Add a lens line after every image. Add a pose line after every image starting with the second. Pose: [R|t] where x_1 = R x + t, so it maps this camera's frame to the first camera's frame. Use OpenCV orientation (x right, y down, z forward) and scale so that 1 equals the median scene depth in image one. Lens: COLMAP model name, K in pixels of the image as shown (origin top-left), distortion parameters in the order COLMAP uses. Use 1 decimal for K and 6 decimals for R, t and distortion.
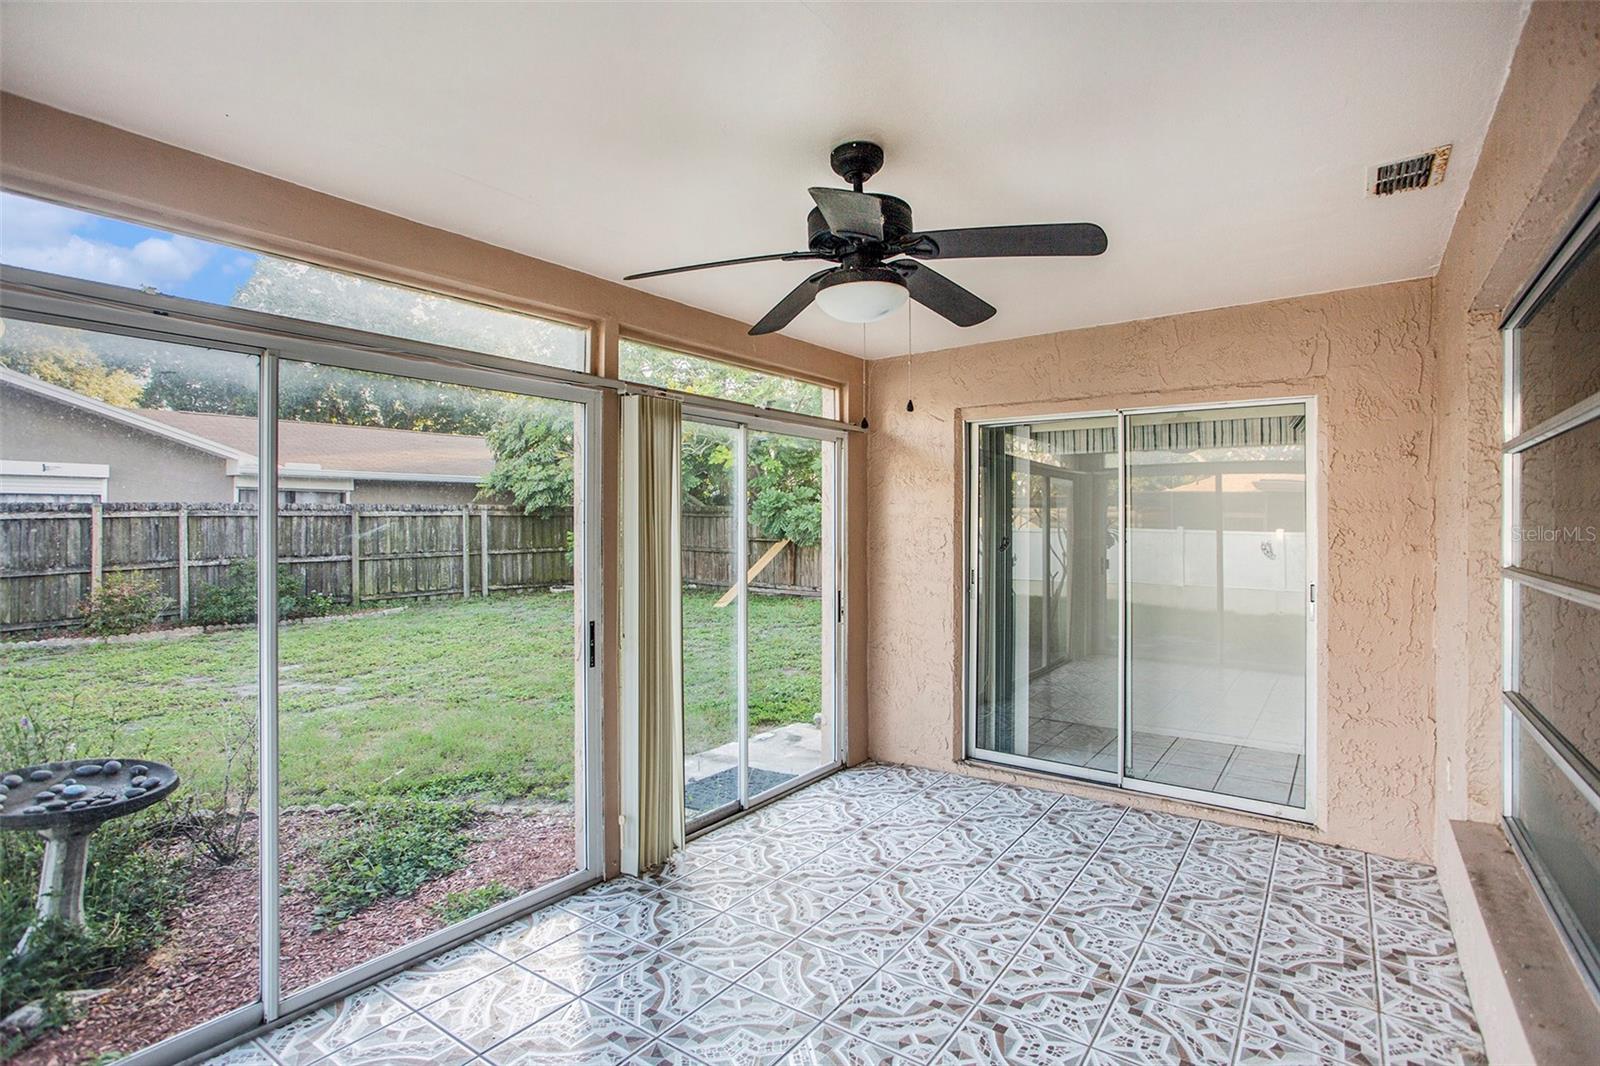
lens RADIAL K [[798.4, 0, 804.0], [0, 798.4, 530.1], [0, 0, 1]] dist [0.000240, 0.009143]
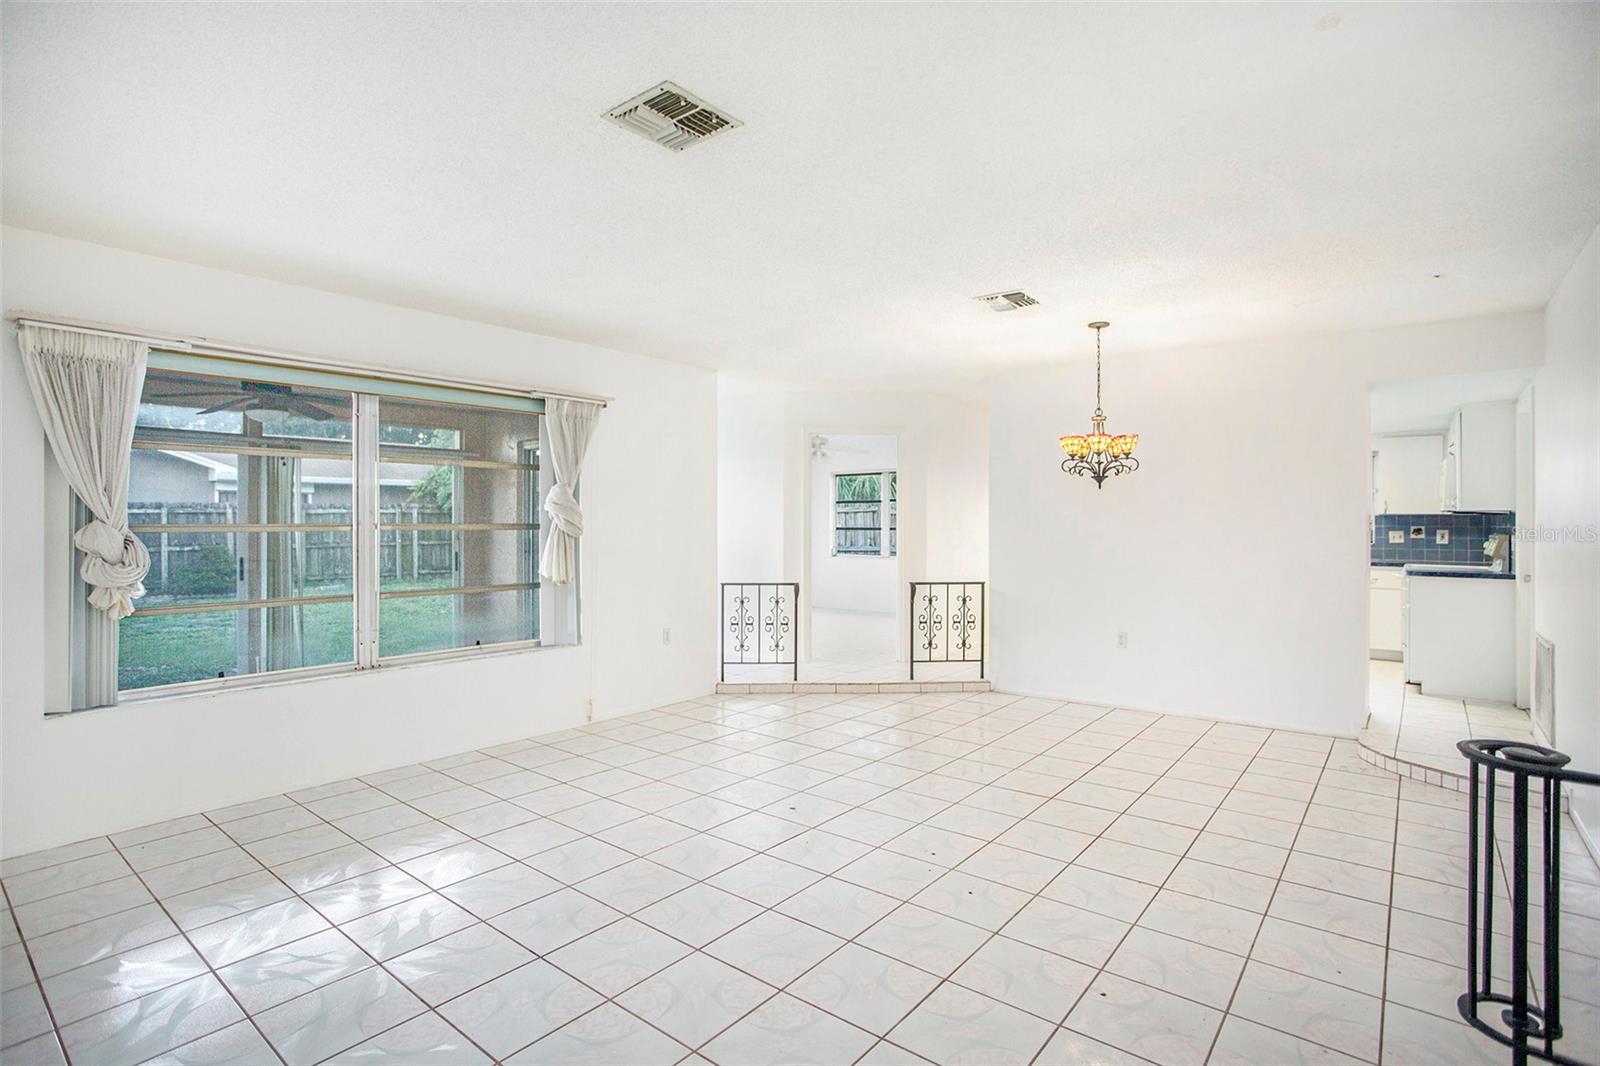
lens RADIAL K [[798.4, 0, 794.7], [0, 798.4, 527.6], [0, 0, 1]] dist [0.000240, 0.009143]
pose [[0.998280, -0.000411, -0.058628, 0.284031], [0.000160, 0.999991, -0.004276, 0.010966], [0.058629, 0.004259, 0.998271, -0.213307]]
